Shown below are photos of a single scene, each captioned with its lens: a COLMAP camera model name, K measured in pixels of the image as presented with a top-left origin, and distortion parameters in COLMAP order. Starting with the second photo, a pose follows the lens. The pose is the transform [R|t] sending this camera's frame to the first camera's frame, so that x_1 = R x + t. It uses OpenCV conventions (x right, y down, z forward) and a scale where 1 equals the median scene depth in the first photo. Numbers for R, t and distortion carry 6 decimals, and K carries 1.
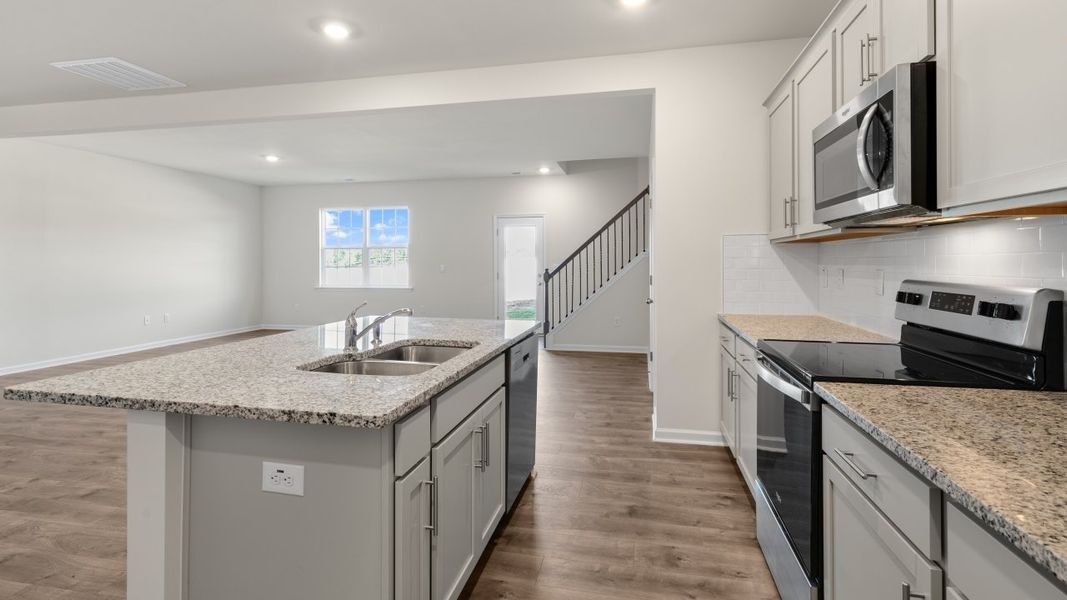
lens RADIAL K [[503.1, 0, 529.0], [0, 503.1, 265.6], [0, 0, 1]] dist [0.011448, -0.000203]
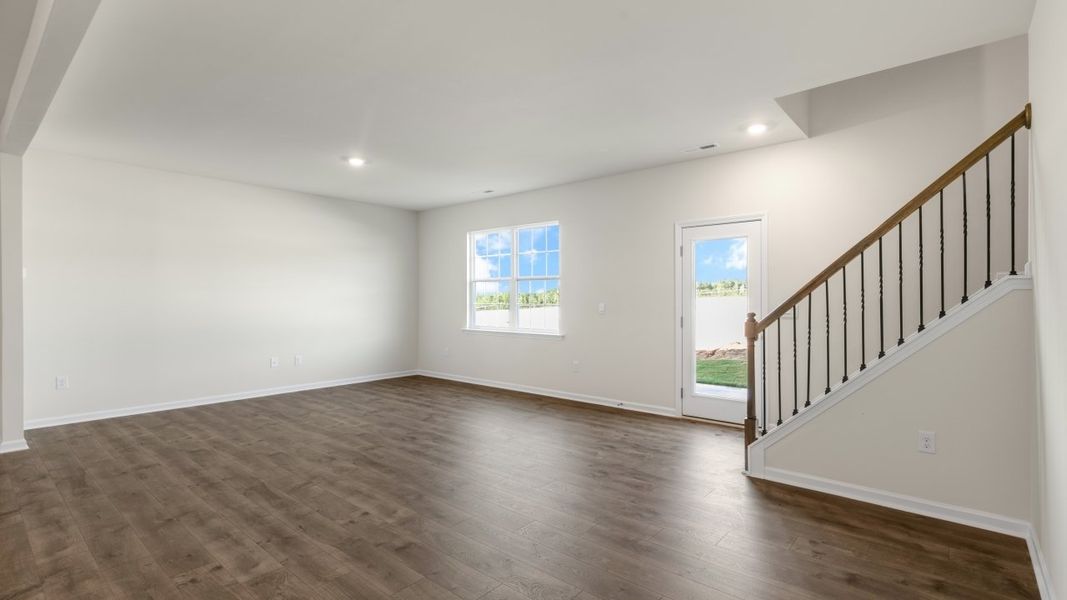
lens RADIAL K [[492.9, 0, 536.4], [0, 492.9, 295.8], [0, 0, 1]] dist [0.006705, 0.000097]
pose [[0.880671, 0.001563, -0.473725, 0.080651], [-0.007668, 0.999911, -0.010956, -0.004340], [0.473666, 0.013281, 0.880605, 0.464403]]
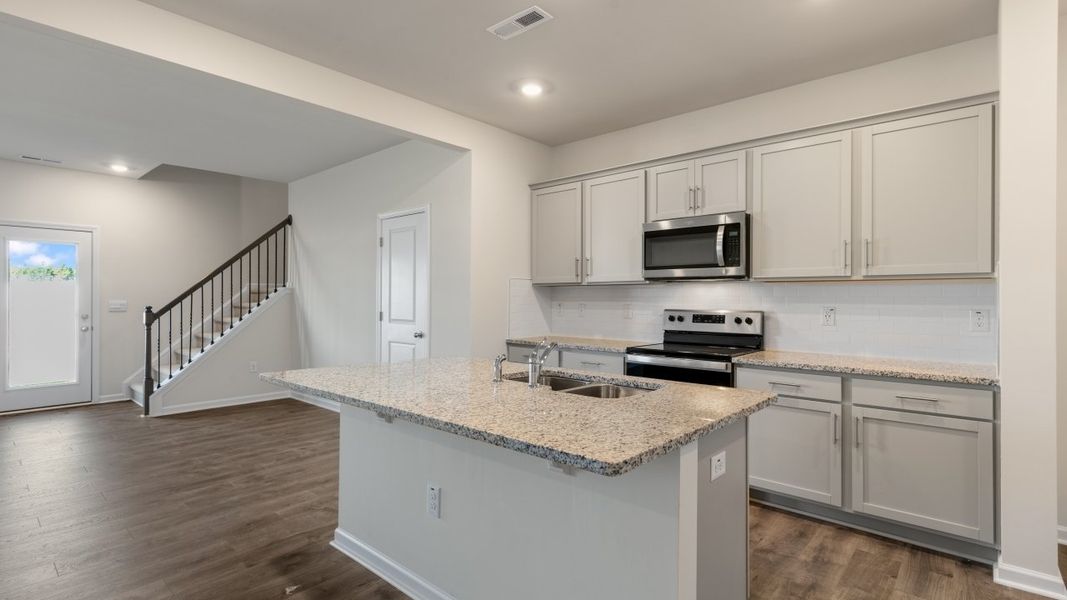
lens RADIAL K [[500.8, 0, 549.6], [0, 500.8, 301.3], [0, 0, 1]] dist [0.000683, -0.000164]
pose [[0.476729, -0.000646, 0.879050, -0.331194], [0.001609, 0.999999, -0.000138, -0.000664], [-0.879049, 0.001480, 0.476729, 0.138000]]
